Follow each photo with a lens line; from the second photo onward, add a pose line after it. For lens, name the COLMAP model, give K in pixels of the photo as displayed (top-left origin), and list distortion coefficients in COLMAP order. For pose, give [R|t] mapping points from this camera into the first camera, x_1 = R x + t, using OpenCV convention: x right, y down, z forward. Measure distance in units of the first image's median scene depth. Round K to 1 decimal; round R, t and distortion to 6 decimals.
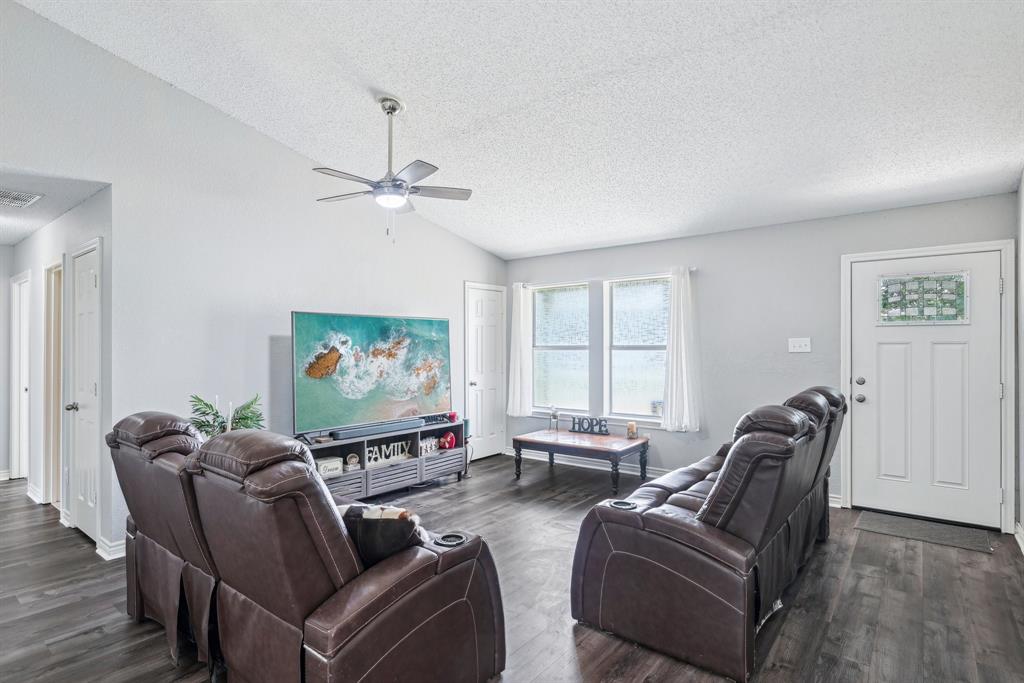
lens RADIAL K [[518.0, 0, 515.4], [0, 518.0, 346.1], [0, 0, 1]] dist [-0.007631, -0.000247]
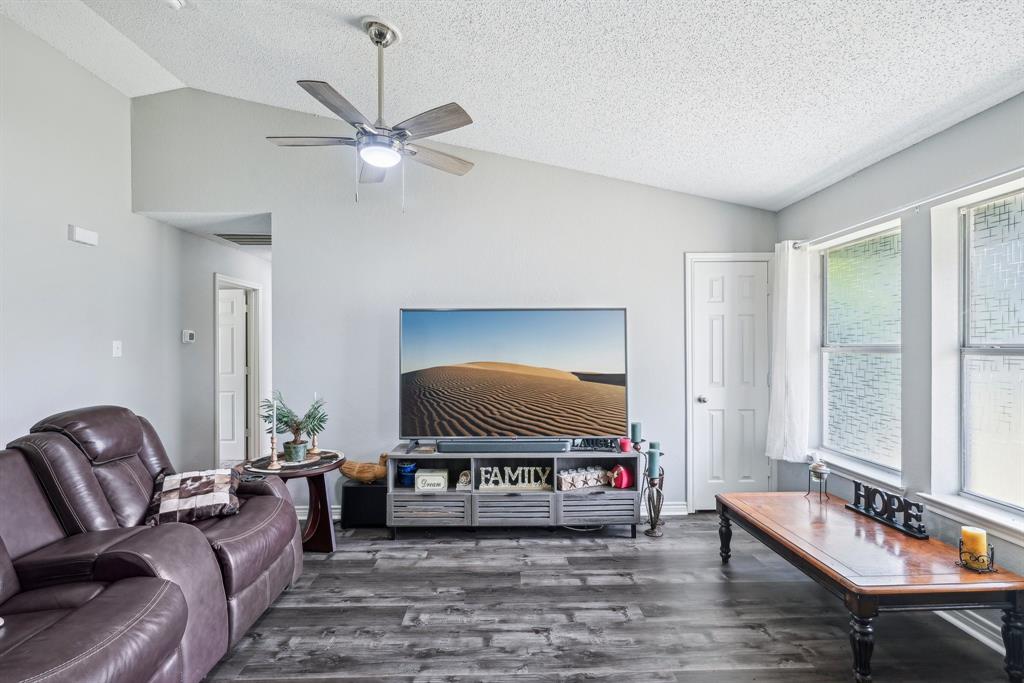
lens RADIAL K [[466.7, 0, 513.9], [0, 466.7, 348.7], [0, 0, 1]] dist [-0.002574, -0.000764]
pose [[0.627732, 0.006830, -0.778400, 0.303745], [0.000857, 0.999955, 0.009464, -0.002199], [0.778429, -0.006608, 0.627698, 0.515495]]
